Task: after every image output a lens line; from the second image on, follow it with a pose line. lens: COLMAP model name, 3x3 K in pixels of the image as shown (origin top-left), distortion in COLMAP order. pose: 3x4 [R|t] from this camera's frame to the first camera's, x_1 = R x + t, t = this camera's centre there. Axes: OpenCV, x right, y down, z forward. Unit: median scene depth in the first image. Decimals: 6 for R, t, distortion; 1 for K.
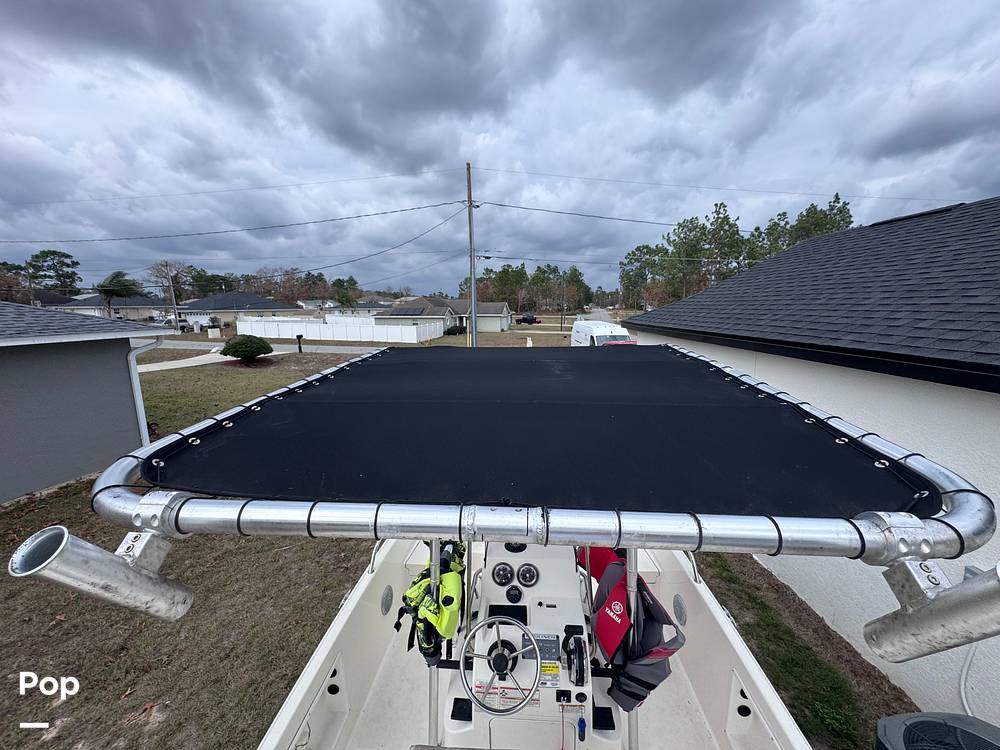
lens RADIAL K [[402.0, 0, 498.0], [0, 402.0, 374.5], [0, 0, 1]] dist [-0.000800, -0.000415]
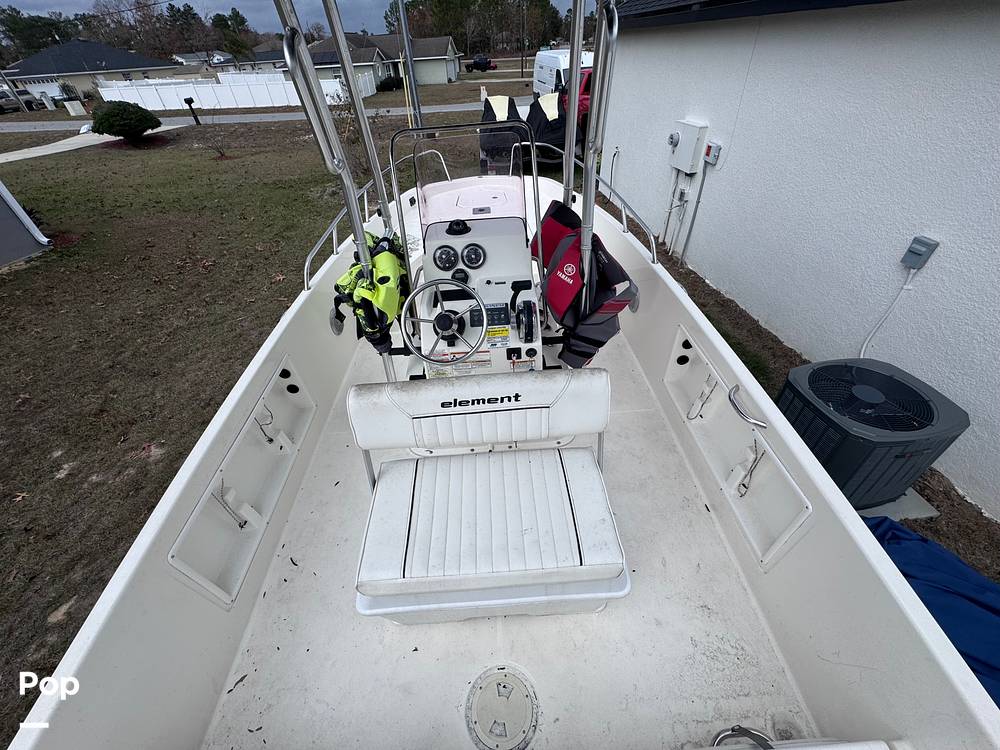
lens RADIAL K [[402.0, 0, 499.6], [0, 402.0, 374.7], [0, 0, 1]] dist [-0.000800, -0.000415]
pose [[0.992884, -0.104376, 0.057328, 0.045081], [0.062853, 0.868222, 0.492179, 0.245226], [-0.101145, -0.485074, 0.868604, 0.072237]]
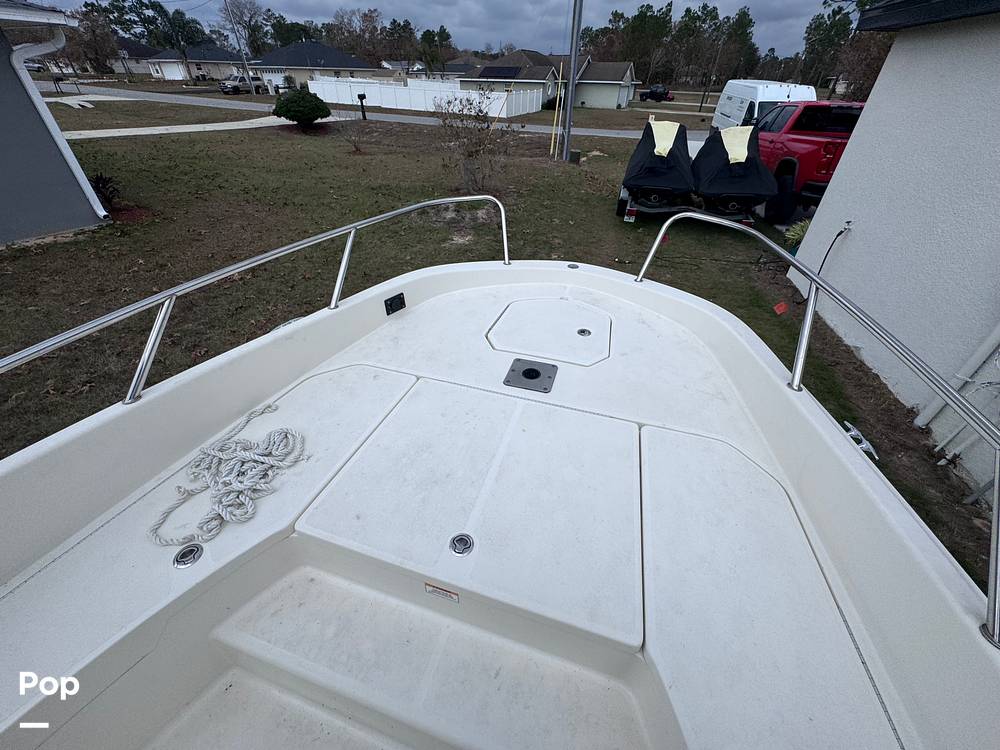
lens RADIAL K [[402.0, 0, 501.1], [0, 402.0, 375.0], [0, 0, 1]] dist [-0.000800, -0.000415]
pose [[0.971387, 0.160770, -0.174815, 0.193292], [-0.064810, 0.887555, 0.456119, 0.193418], [0.228488, -0.431739, 0.872579, 1.224551]]
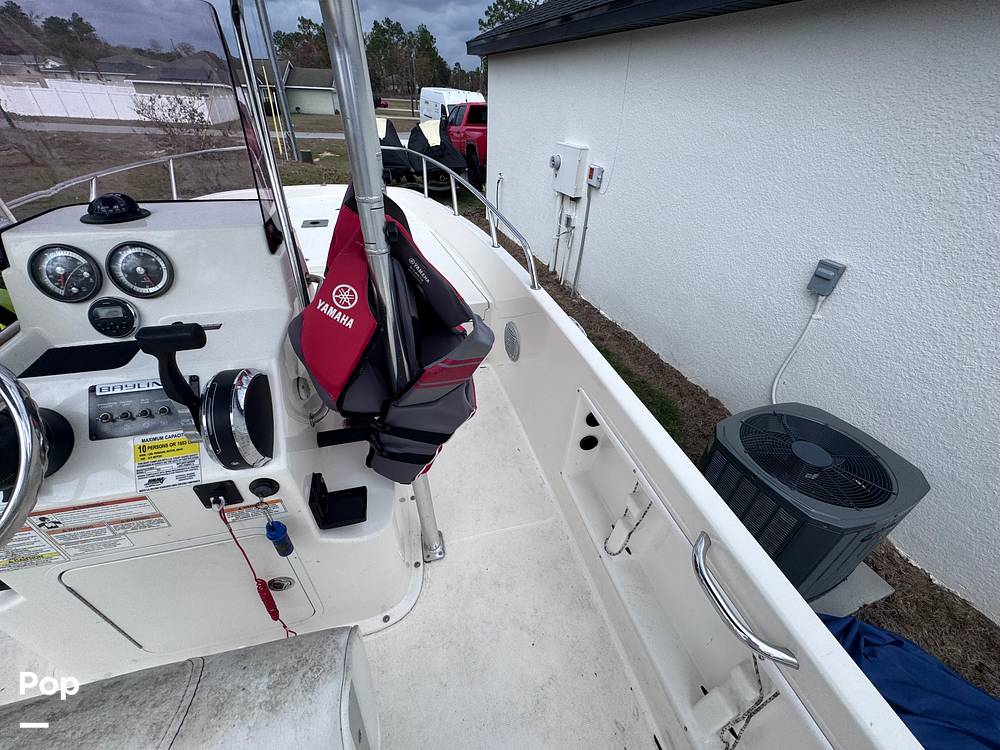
lens RADIAL K [[402.0, 0, 501.1], [0, 402.0, 374.6], [0, 0, 1]] dist [-0.000800, -0.000415]
pose [[0.945633, -0.149722, 0.288725, 0.239945], [0.011152, 0.902144, 0.431291, 0.357694], [-0.325046, -0.404623, 0.854766, 0.417962]]
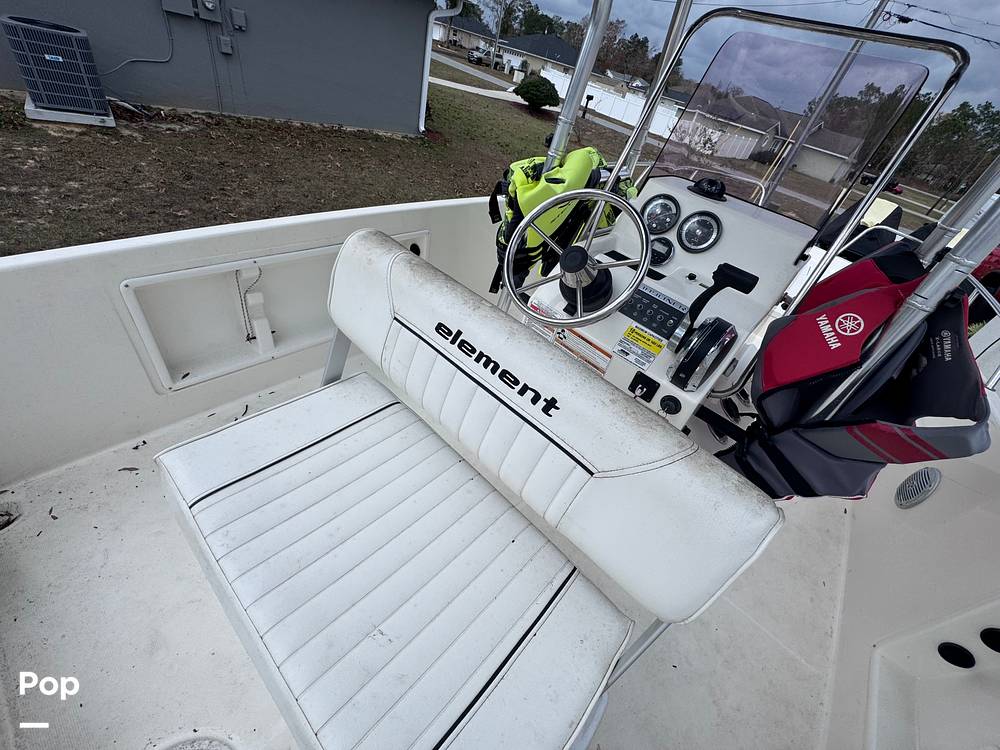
lens RADIAL K [[402.0, 0, 498.2], [0, 402.0, 374.0], [0, 0, 1]] dist [-0.000800, -0.000415]
pose [[0.758322, 0.537255, -0.369195, 0.146262], [-0.334909, 0.806984, 0.486429, 0.405434], [0.559271, -0.245224, 0.791885, 0.304252]]
